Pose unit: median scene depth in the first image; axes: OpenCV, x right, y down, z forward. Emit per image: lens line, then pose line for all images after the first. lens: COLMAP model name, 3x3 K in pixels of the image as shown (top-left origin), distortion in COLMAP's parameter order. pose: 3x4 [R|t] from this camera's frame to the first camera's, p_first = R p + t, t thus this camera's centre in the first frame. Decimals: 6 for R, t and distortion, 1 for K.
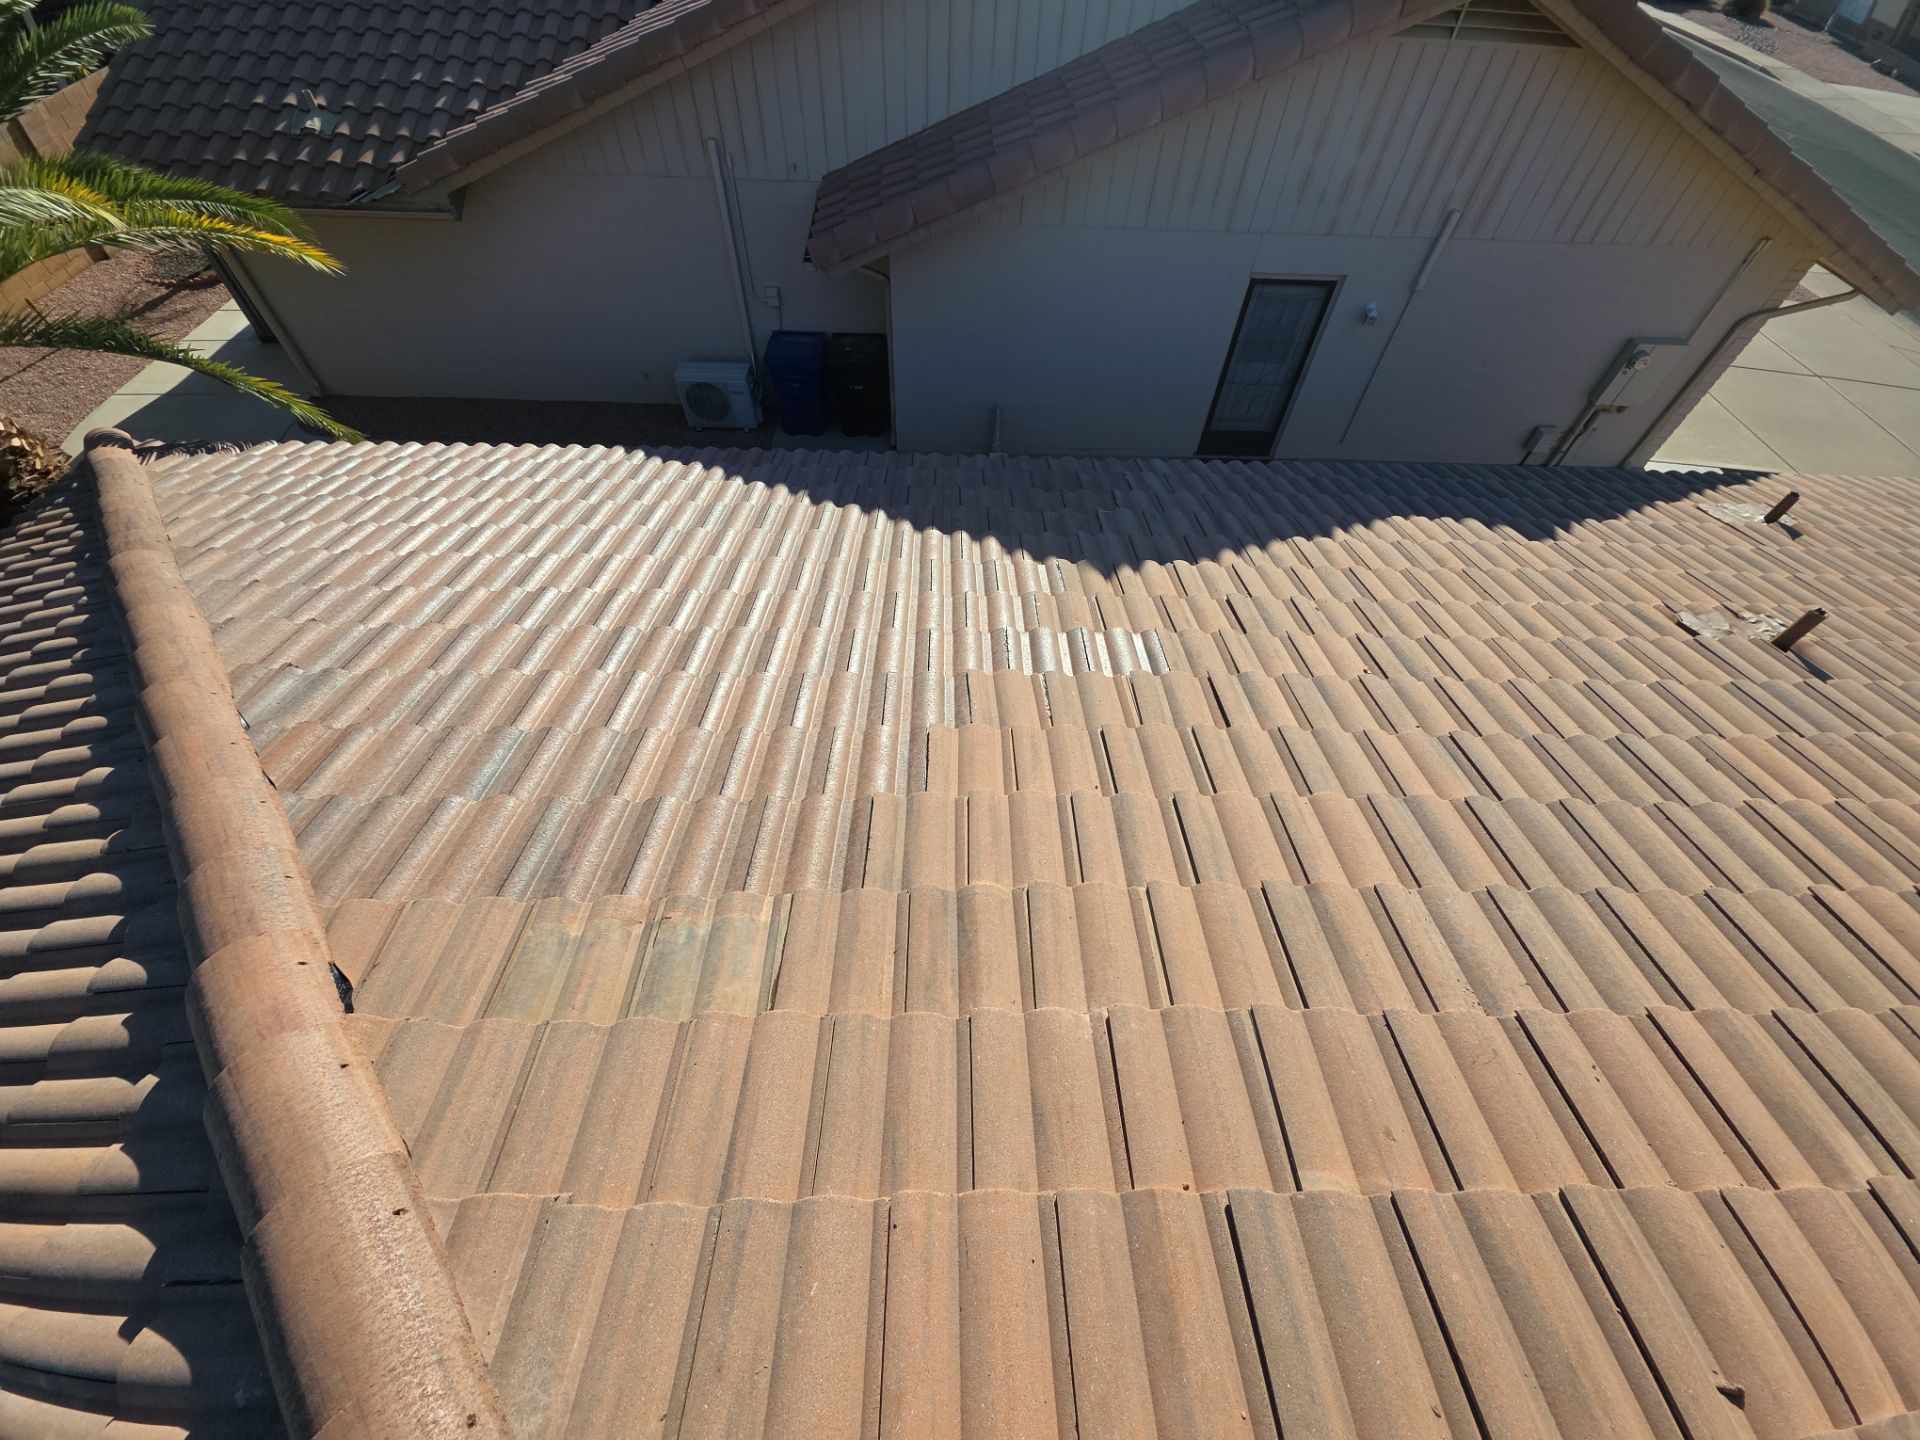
lens RADIAL K [[760.0, 0, 964.3], [0, 760.0, 716.3], [0, 0, 1]] dist [0.017595, -0.009137]
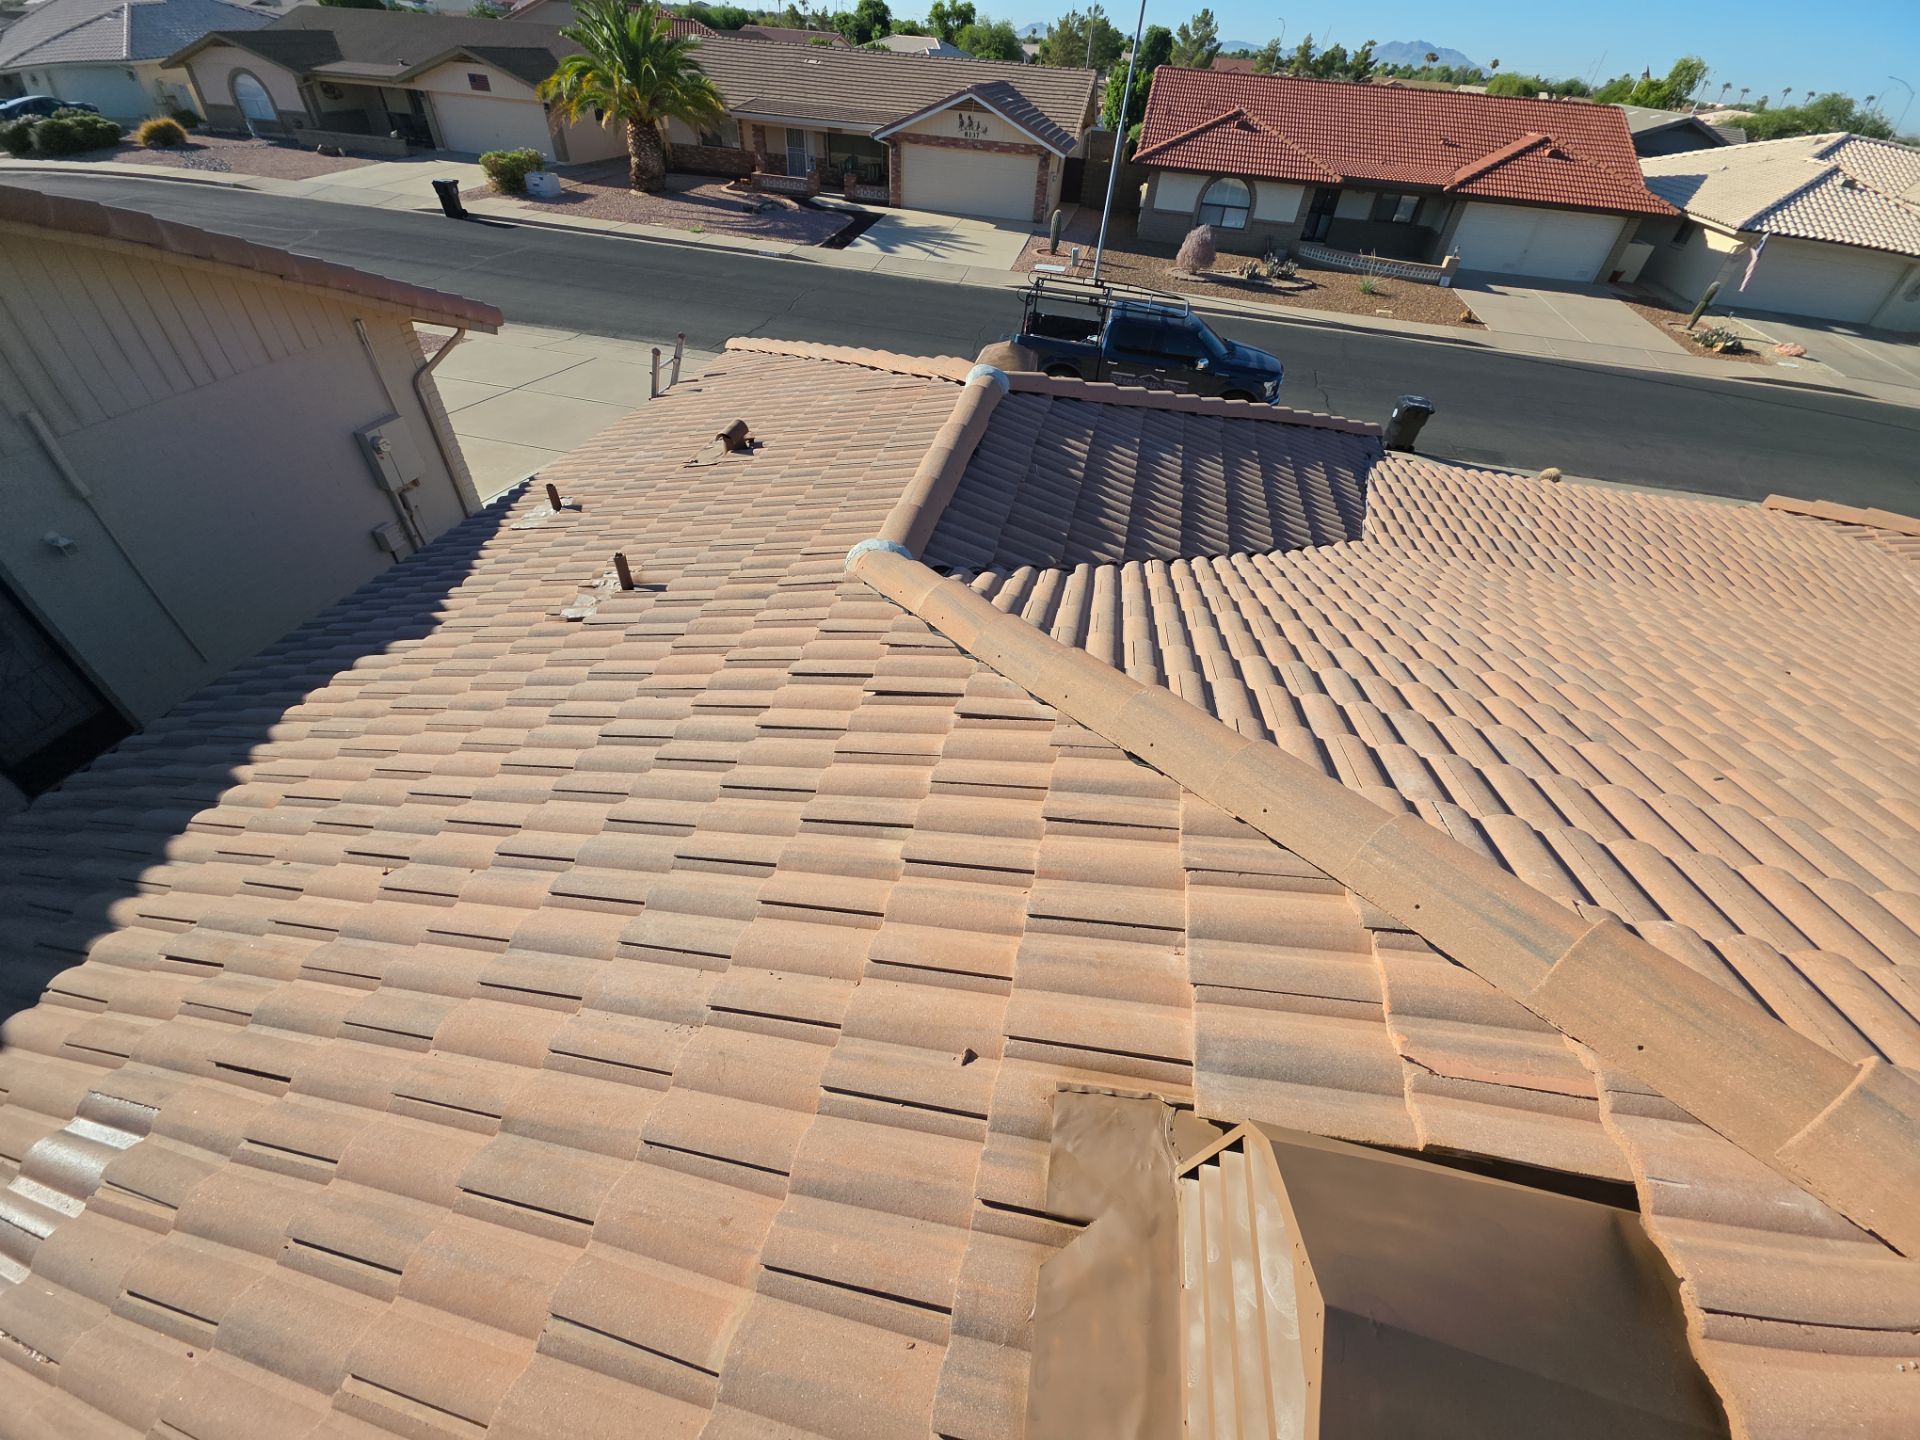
lens RADIAL K [[760.0, 0, 964.3], [0, 760.0, 716.3], [0, 0, 1]] dist [0.017595, -0.009137]
pose [[0.222983, -0.665156, 0.712634, 0.125809], [0.734584, 0.595226, 0.325719, 0.025231], [-0.640832, 0.450859, 0.621338, -0.028662]]
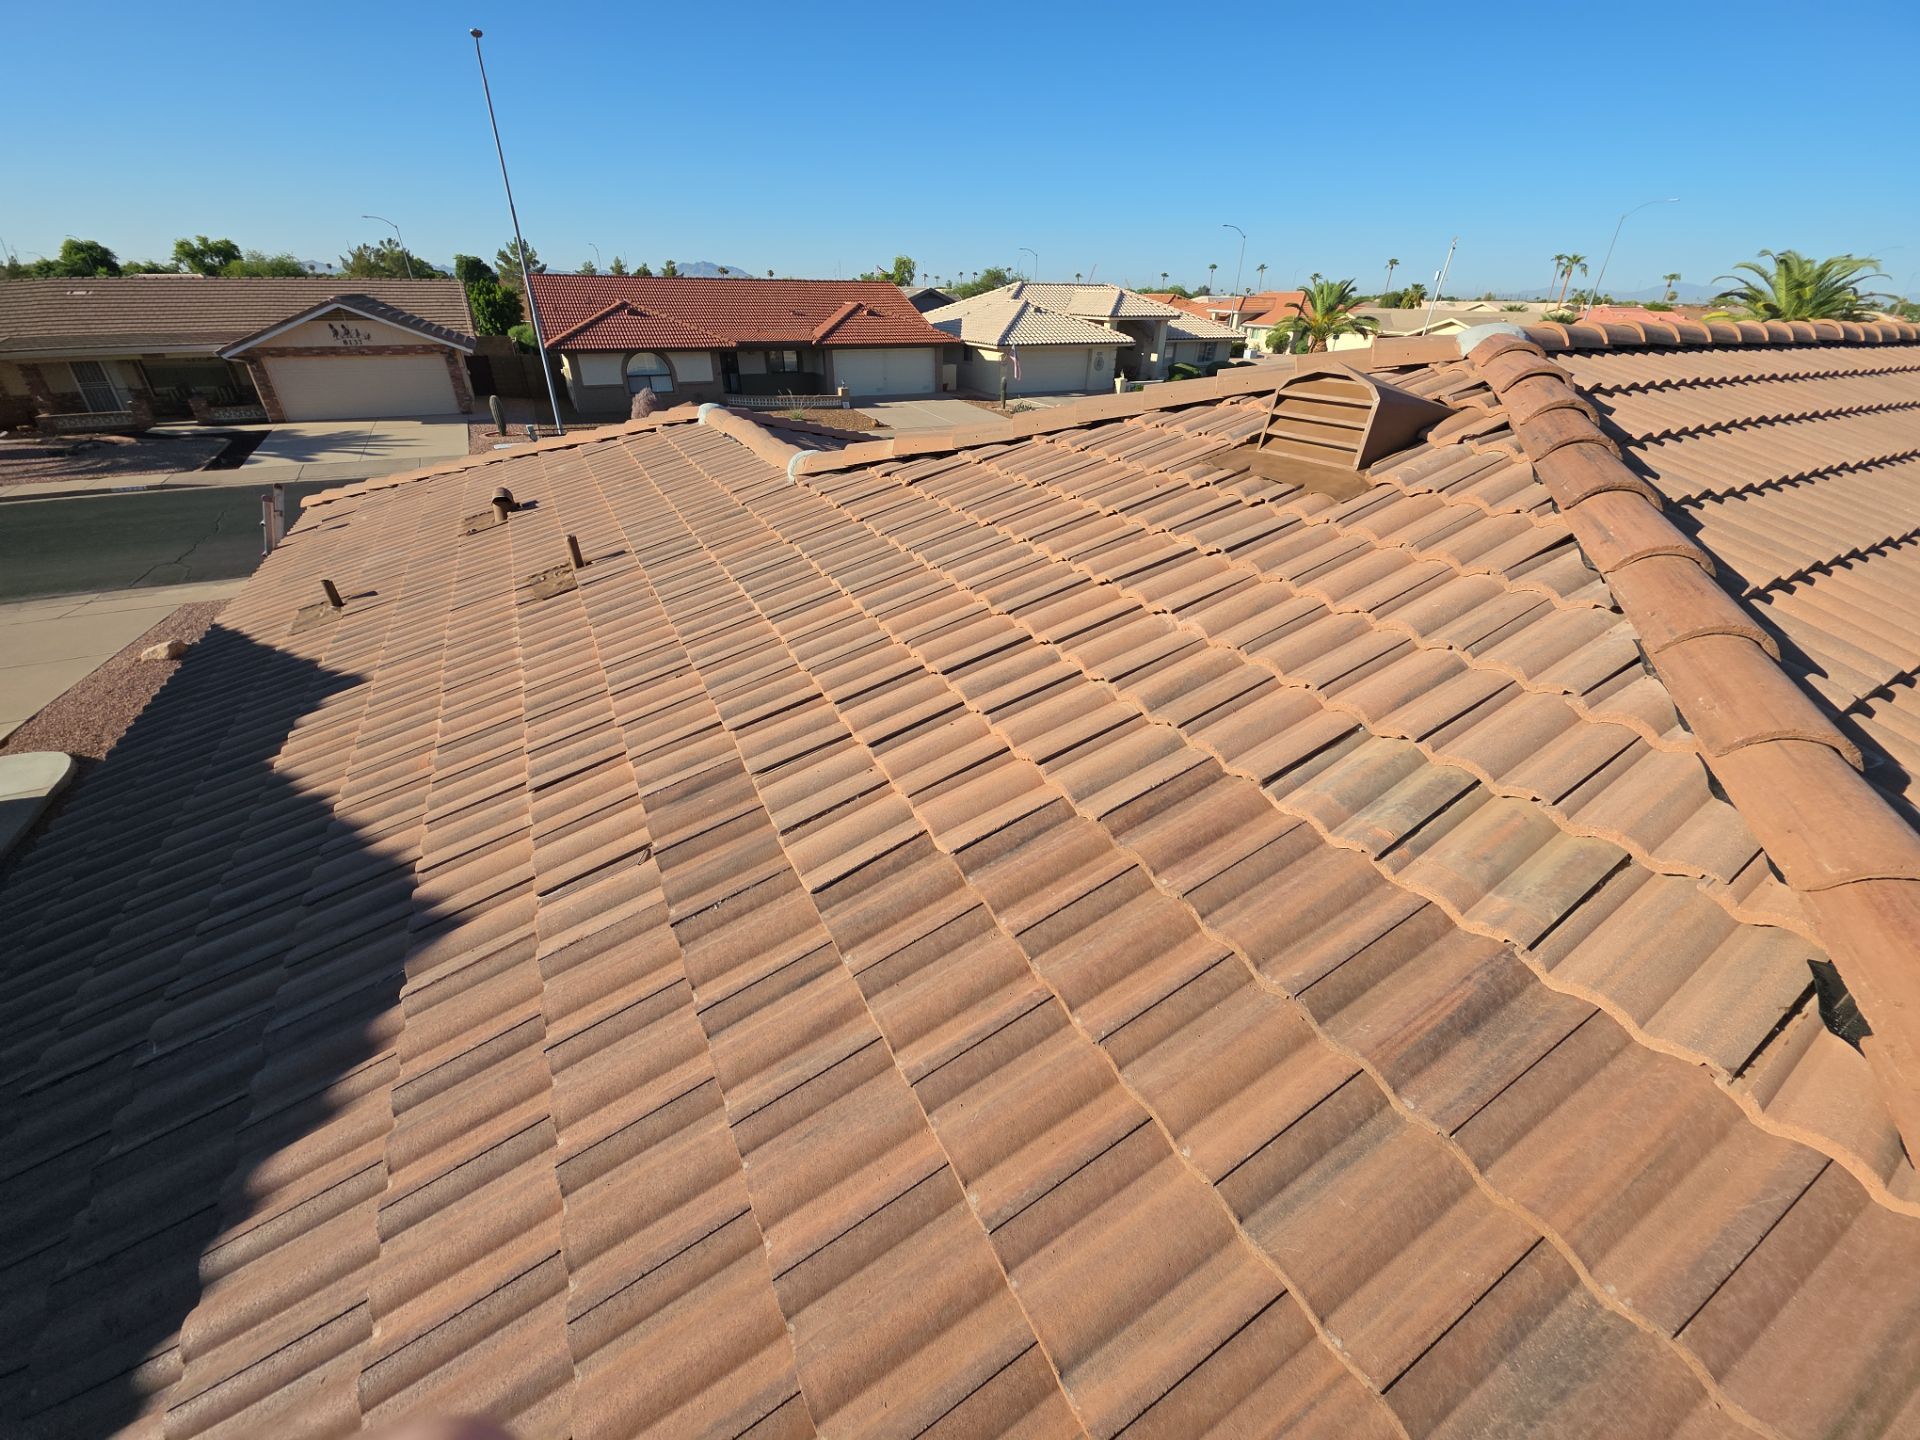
lens RADIAL K [[760.0, 0, 964.3], [0, 760.0, 716.3], [0, 0, 1]] dist [0.017595, -0.009137]
pose [[-0.462970, -0.470134, 0.751421, -0.394328], [0.680490, 0.354698, 0.641188, -0.363829], [-0.567971, 0.808186, 0.155707, 0.526471]]
